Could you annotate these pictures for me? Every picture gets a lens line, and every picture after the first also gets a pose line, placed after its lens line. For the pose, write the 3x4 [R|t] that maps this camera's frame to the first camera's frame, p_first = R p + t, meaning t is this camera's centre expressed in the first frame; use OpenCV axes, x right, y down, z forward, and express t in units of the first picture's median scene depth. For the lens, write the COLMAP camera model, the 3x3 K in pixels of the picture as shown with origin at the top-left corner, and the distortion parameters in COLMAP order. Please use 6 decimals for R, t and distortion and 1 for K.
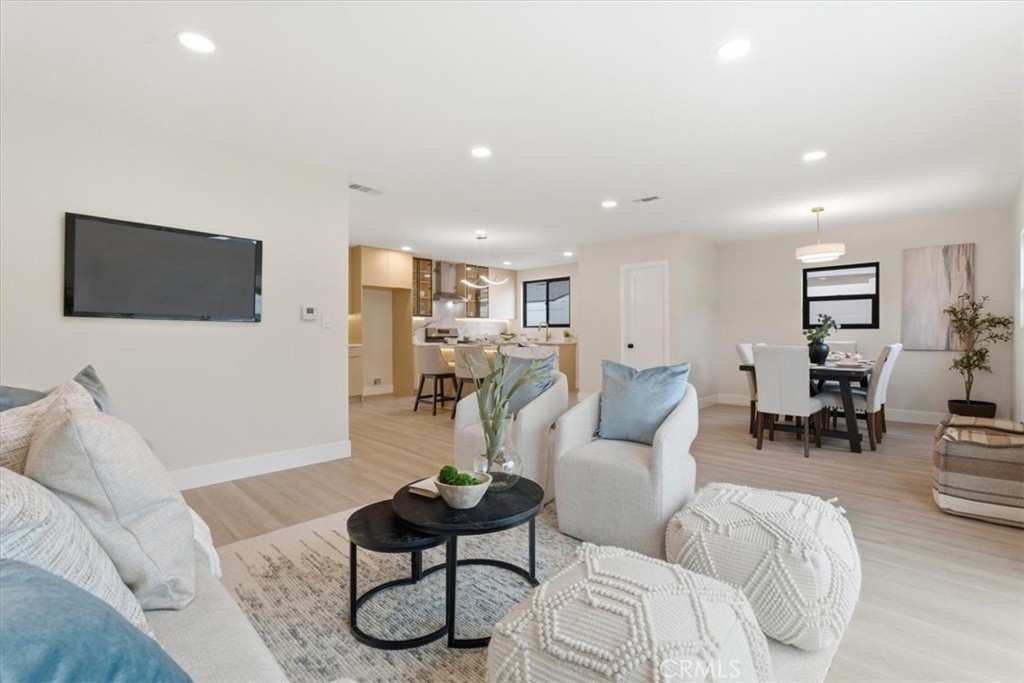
lens RADIAL K [[465.0, 0, 511.8], [0, 465.0, 340.5], [0, 0, 1]] dist [-0.014136, 0.002960]
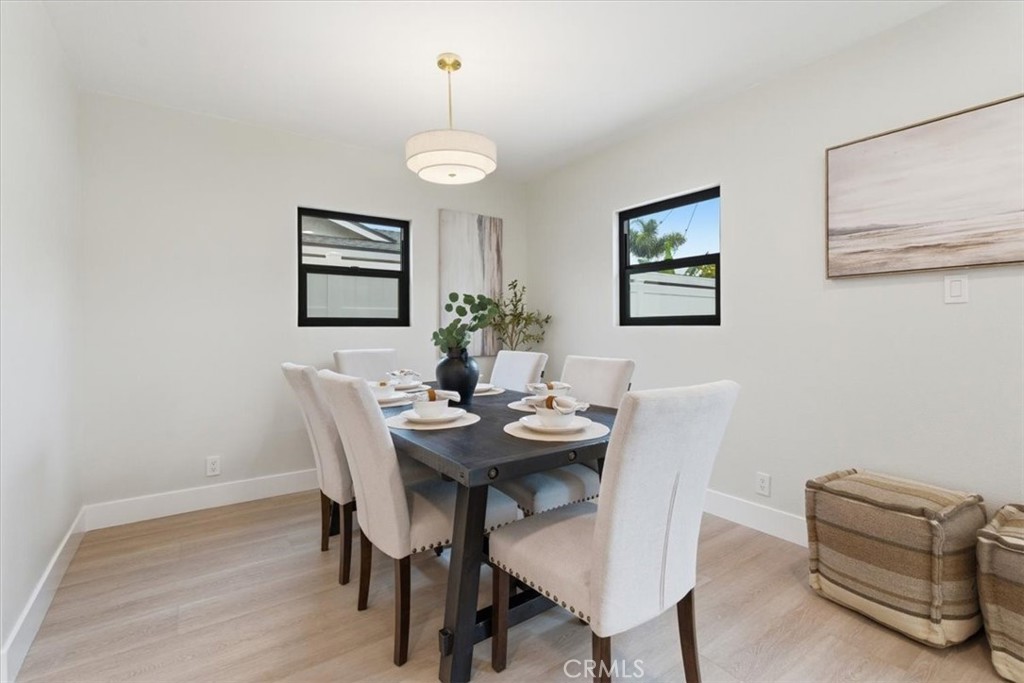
lens RADIAL K [[465.0, 0, 508.1], [0, 465.0, 335.0], [0, 0, 1]] dist [-0.014136, 0.002960]
pose [[0.190071, -0.015299, 0.981651, 0.134375], [0.018011, 0.999765, 0.012094, -0.013023], [-0.981605, 0.015382, 0.190302, 0.512655]]
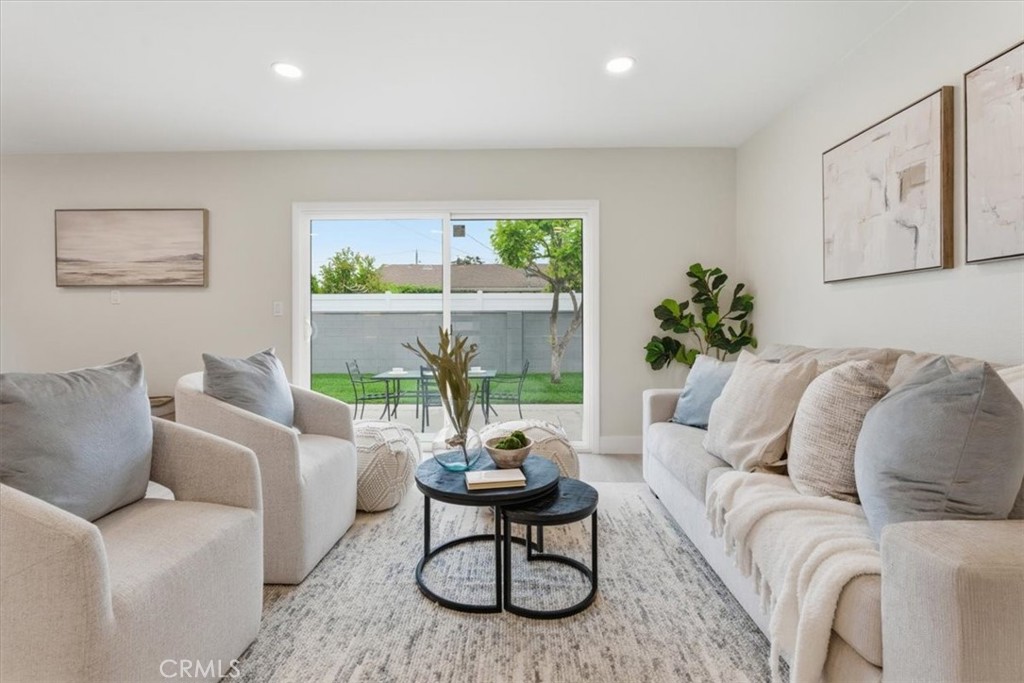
lens RADIAL K [[465.0, 0, 521.5], [0, 465.0, 327.9], [0, 0, 1]] dist [-0.014136, 0.002960]
pose [[-0.700633, 0.002430, 0.713517, -0.199140], [0.013743, 0.999855, 0.010091, 0.002450], [-0.713389, 0.016876, -0.700565, 0.374922]]
